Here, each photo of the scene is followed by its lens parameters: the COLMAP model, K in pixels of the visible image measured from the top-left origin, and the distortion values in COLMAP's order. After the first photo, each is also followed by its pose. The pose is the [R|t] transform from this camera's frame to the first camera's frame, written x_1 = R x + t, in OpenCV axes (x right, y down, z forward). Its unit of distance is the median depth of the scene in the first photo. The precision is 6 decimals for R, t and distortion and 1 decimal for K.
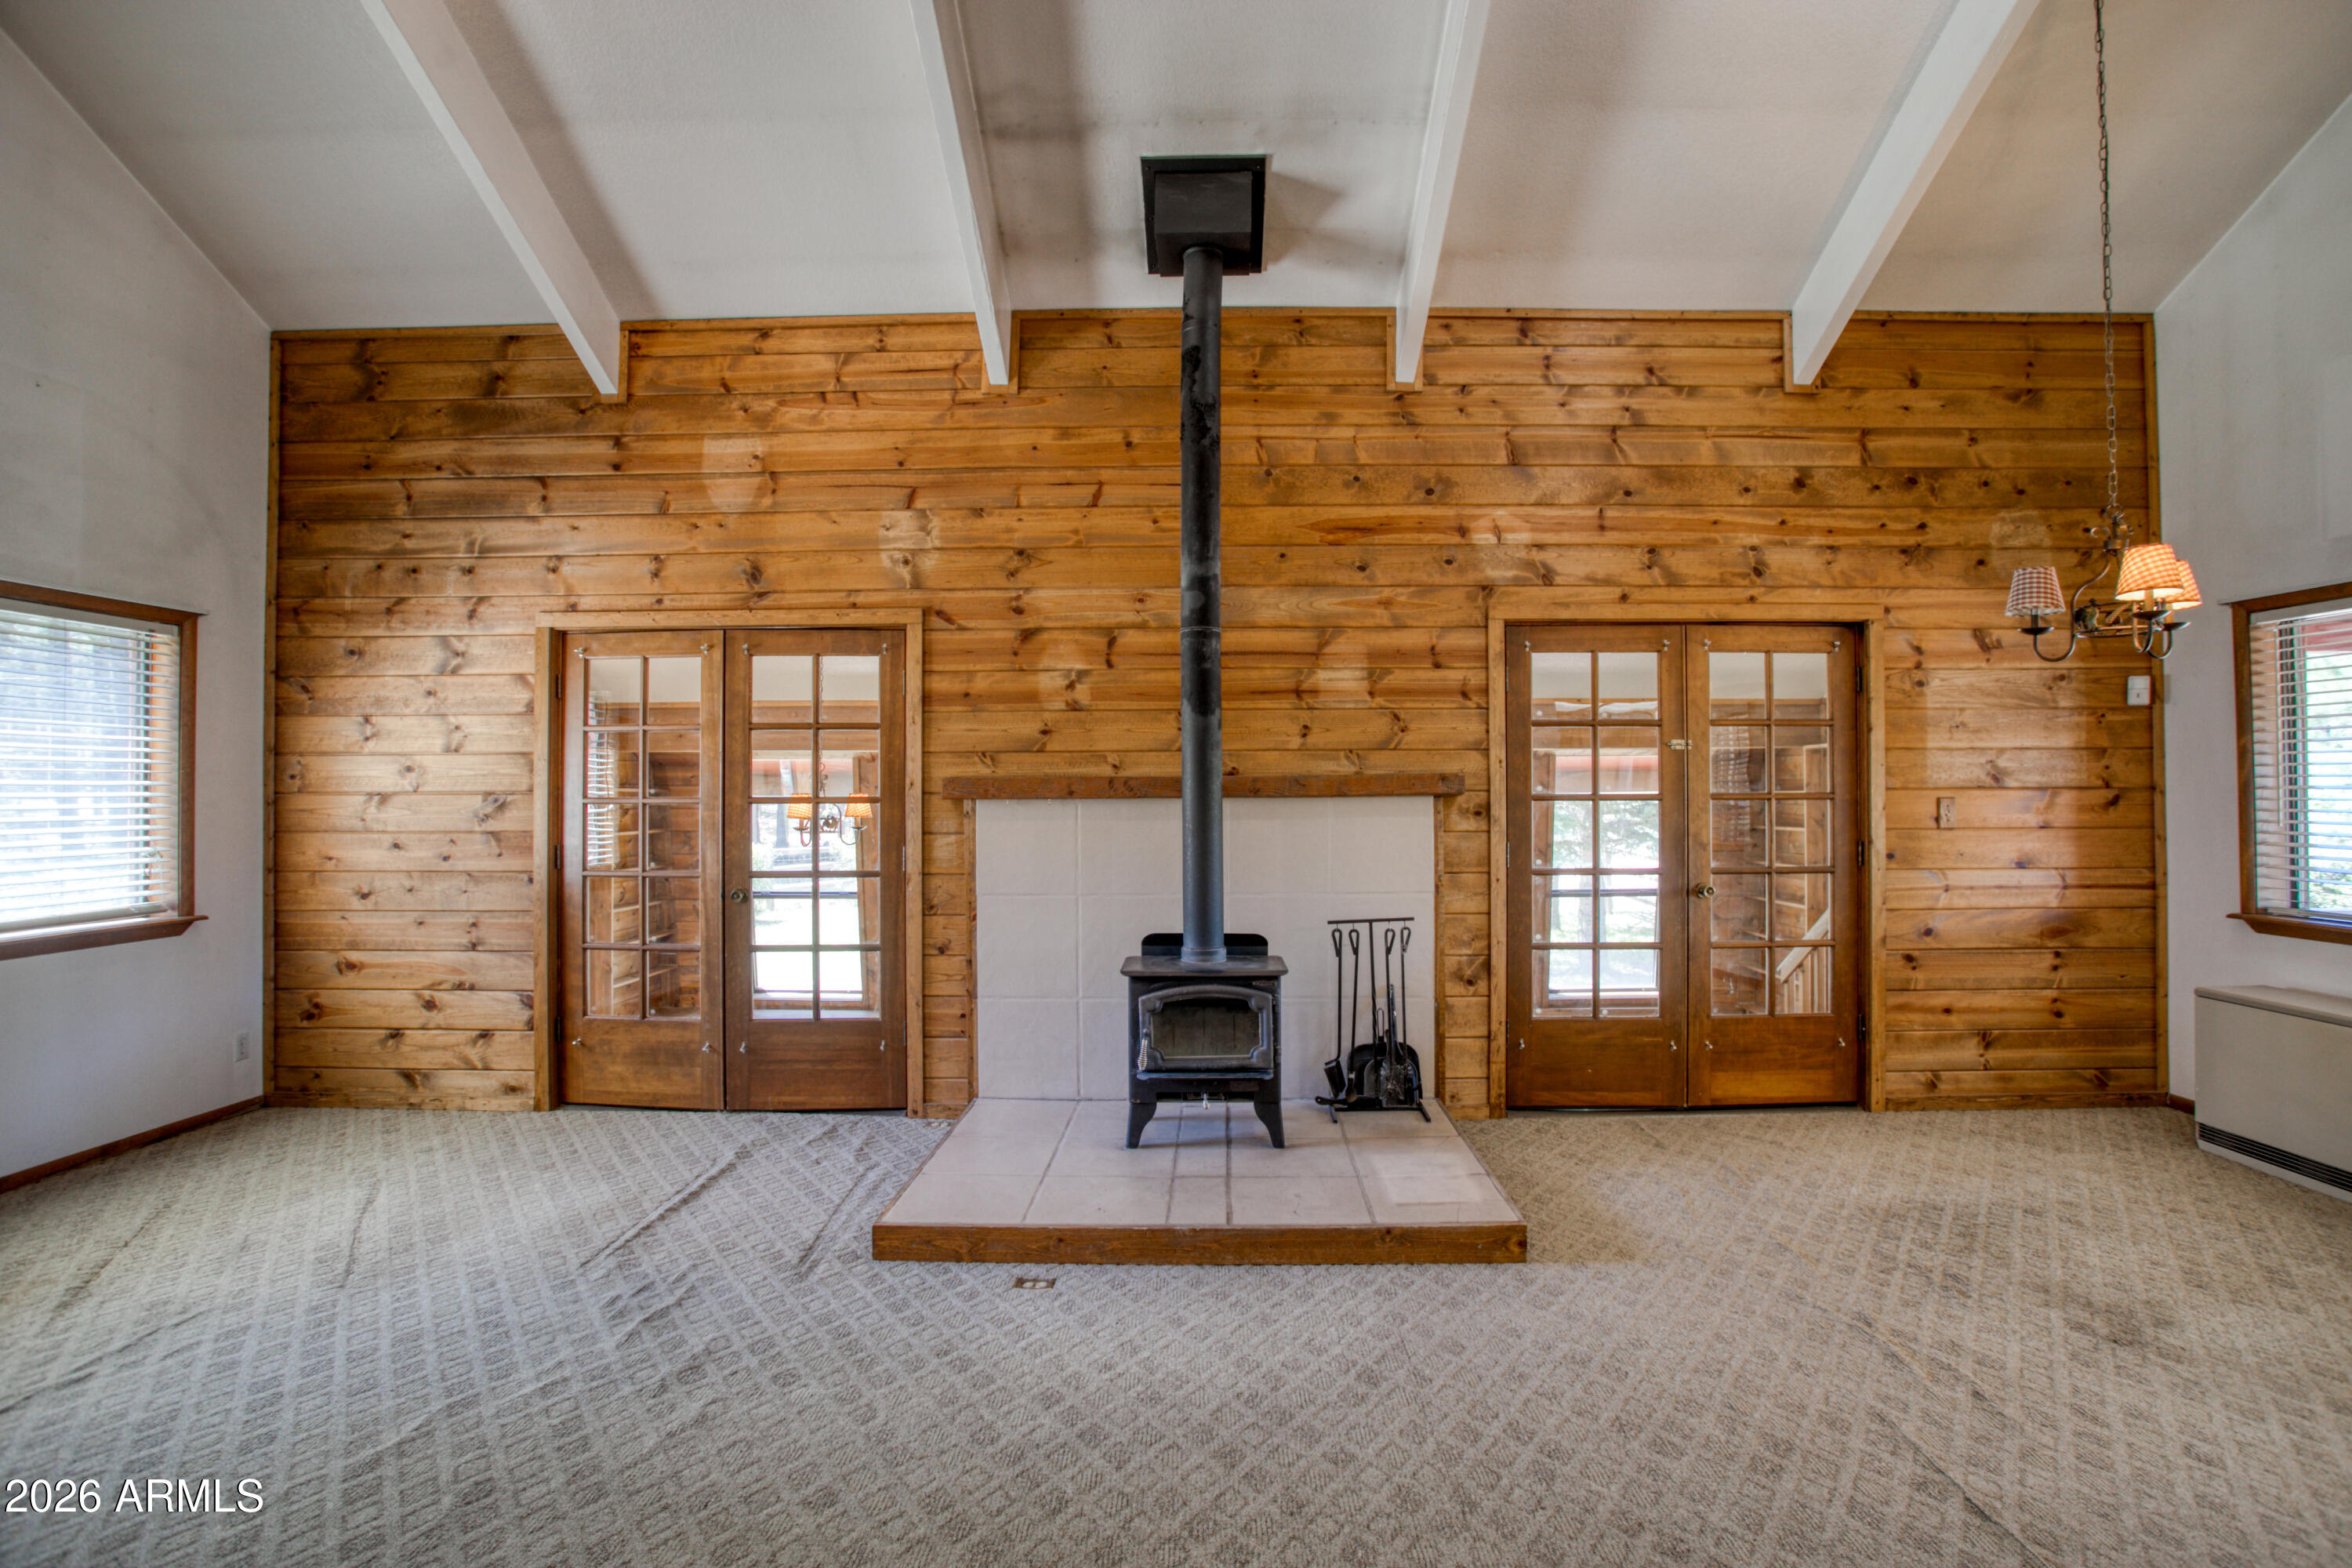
lens RADIAL K [[1145.5, 0, 1194.9], [0, 1145.5, 774.9], [0, 0, 1]] dist [-0.069983, 0.026016]
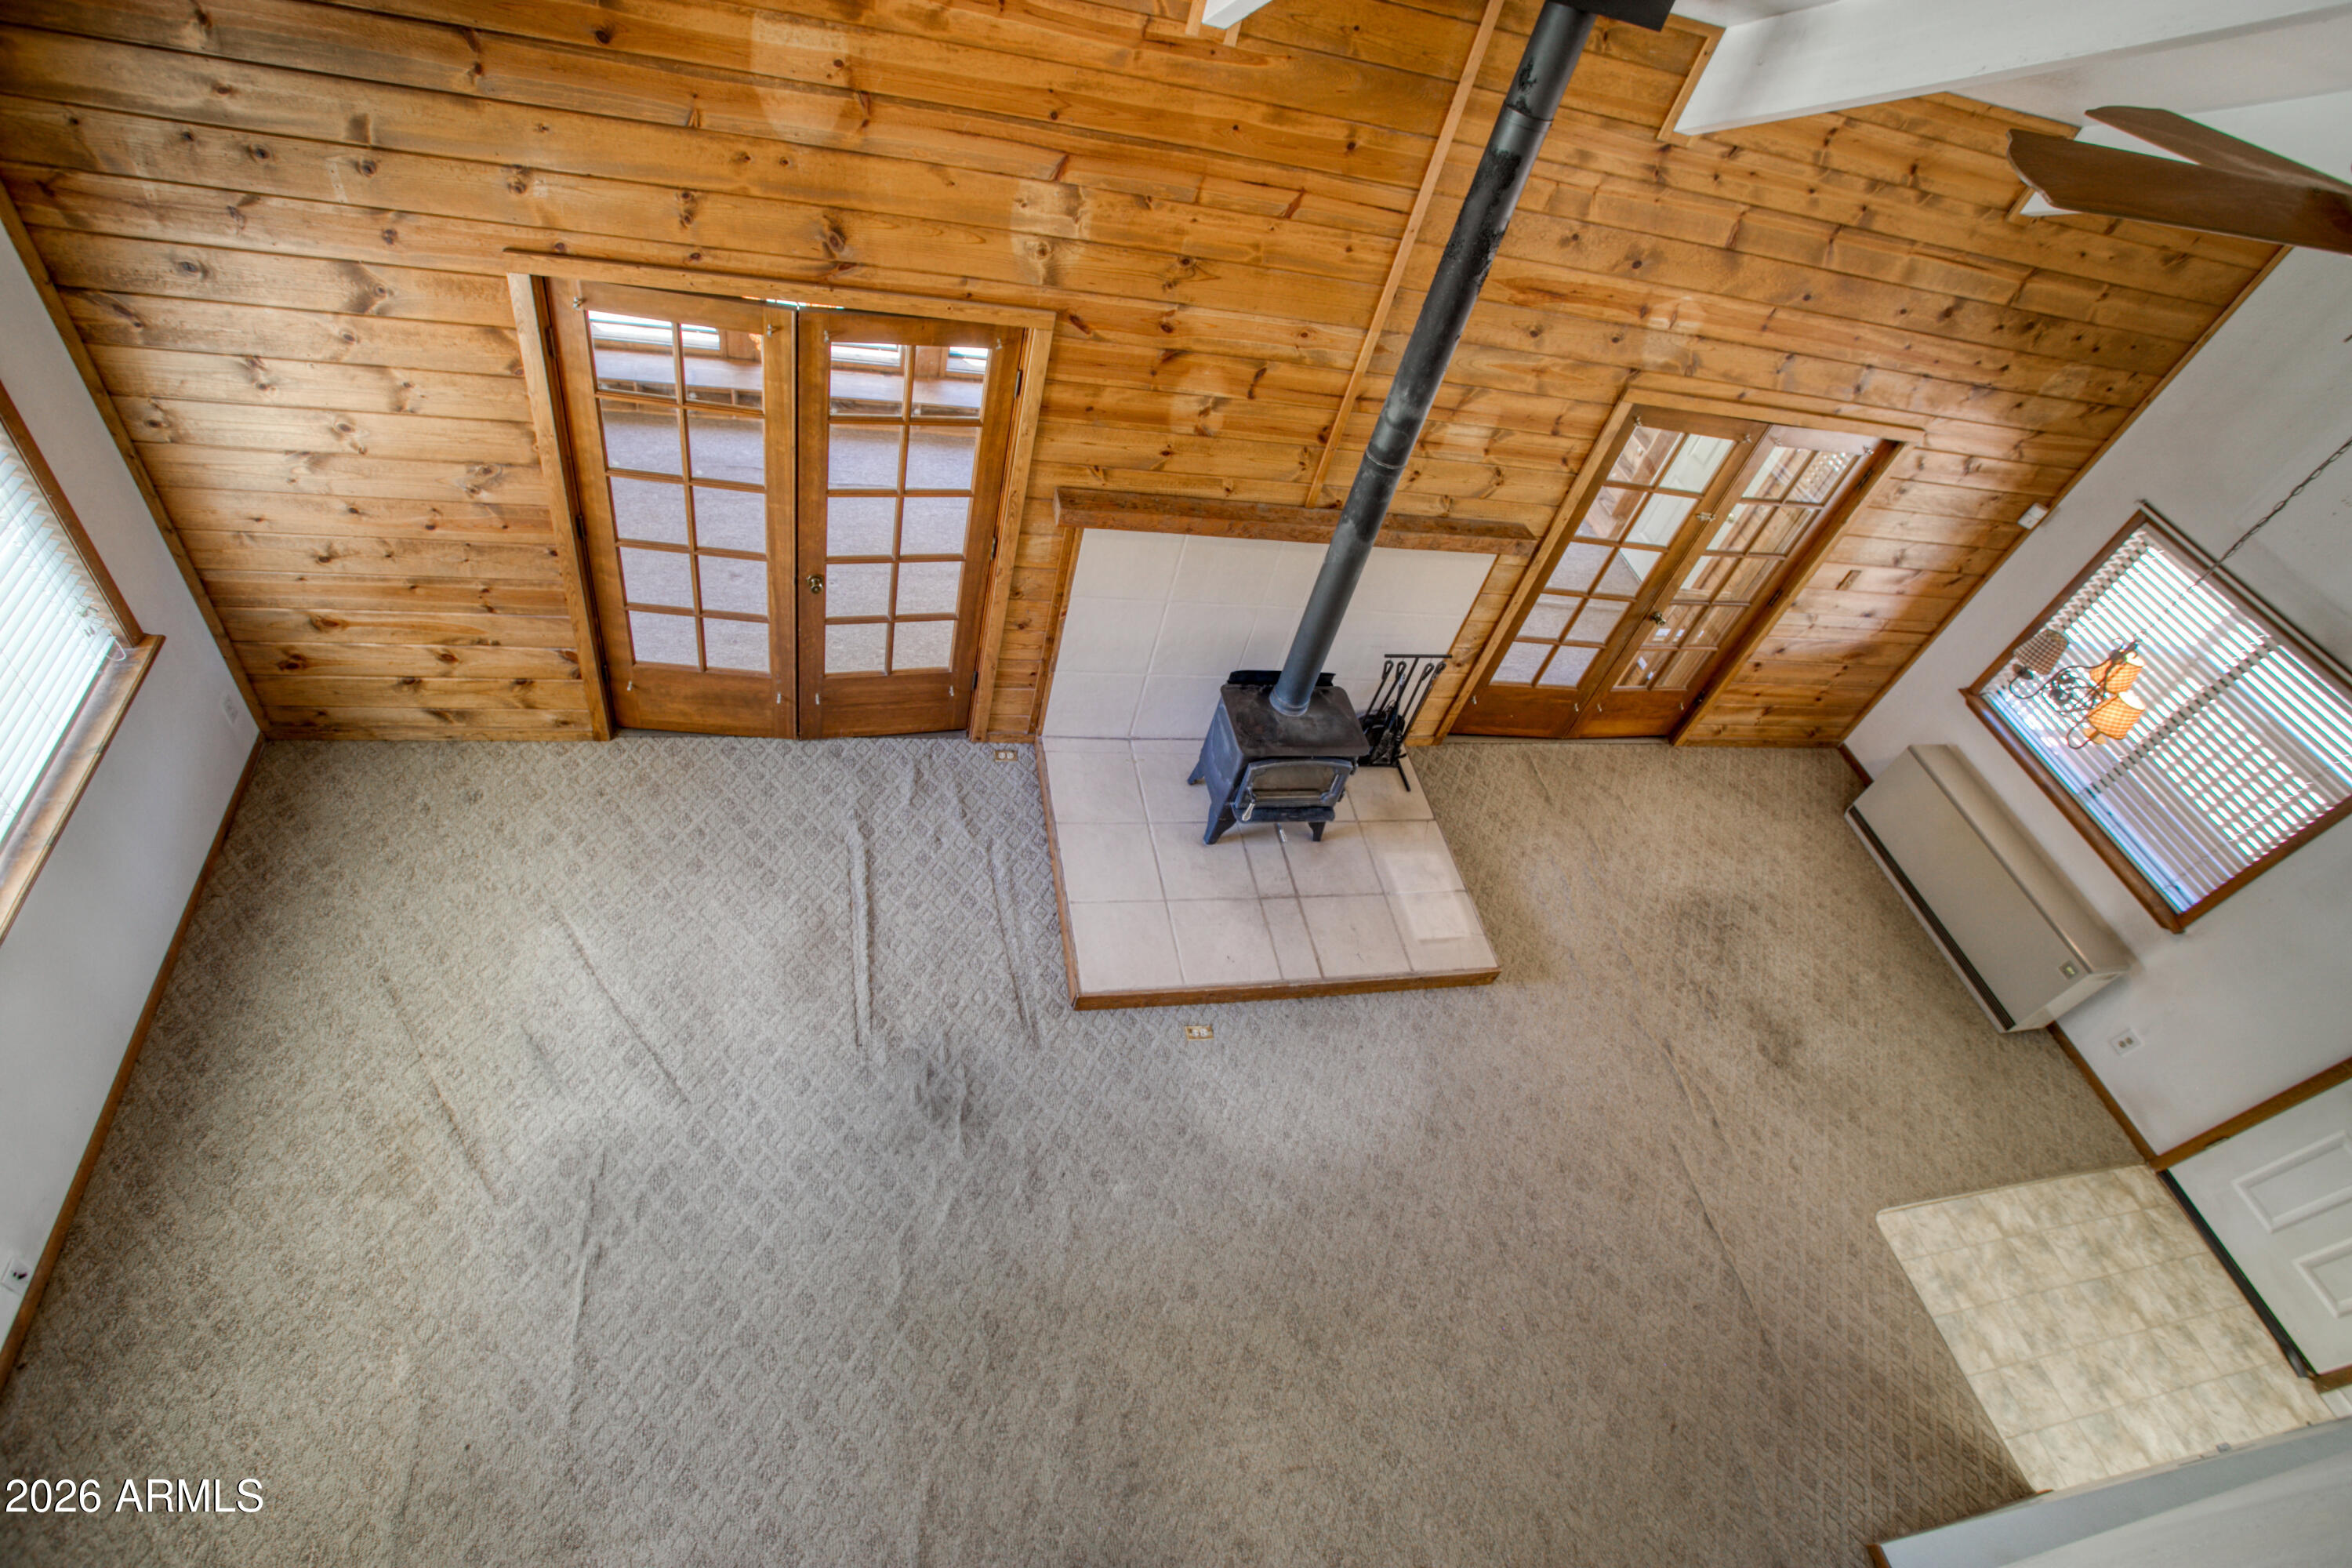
lens RADIAL K [[1145.5, 0, 1201.7], [0, 1145.5, 777.4], [0, 0, 1]] dist [-0.069983, 0.026016]
pose [[0.943549, -0.007729, 0.331143, -0.410212], [-0.246336, 0.651966, 0.717119, -0.533524], [-0.221437, -0.758209, 0.613258, 0.233740]]
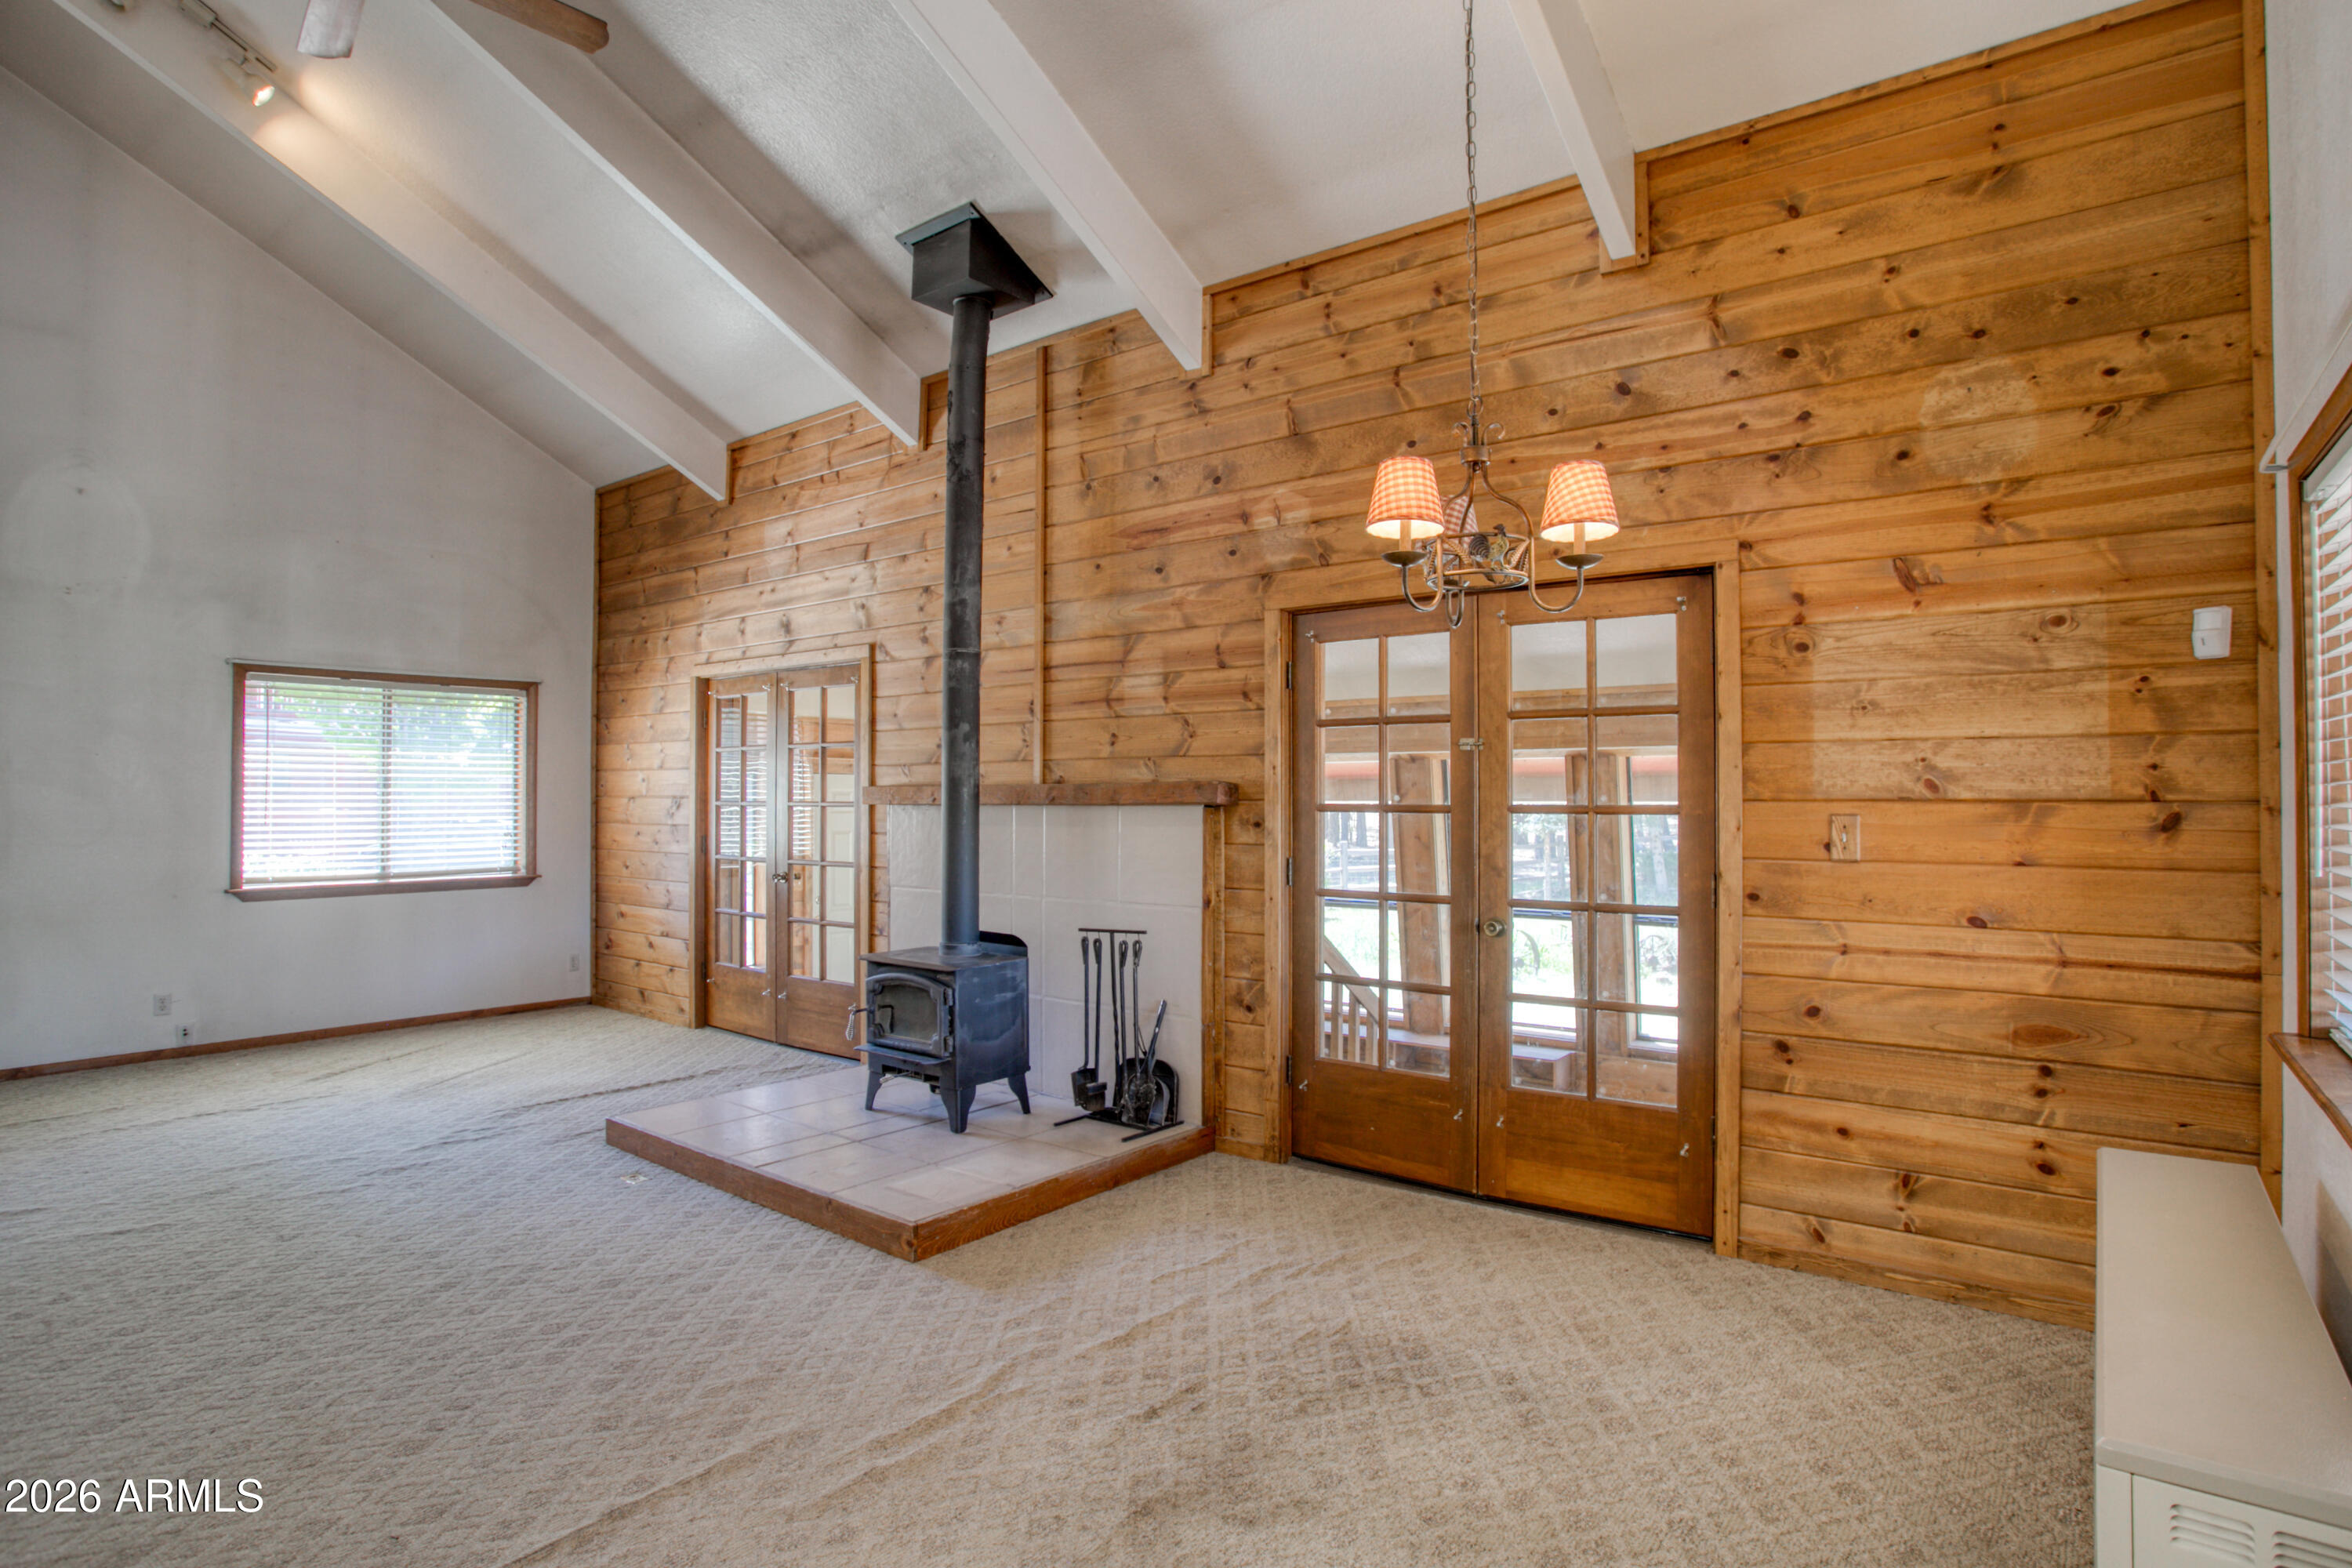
lens RADIAL K [[1193.5, 0, 1199.4], [0, 1193.5, 781.2], [0, 0, 1]] dist [-0.063293, 0.014610]
pose [[0.804839, -0.003309, -0.593484, 0.777599], [0.003993, 0.999992, -0.000160, -0.000935], [0.593480, -0.002241, 0.804845, 0.203154]]
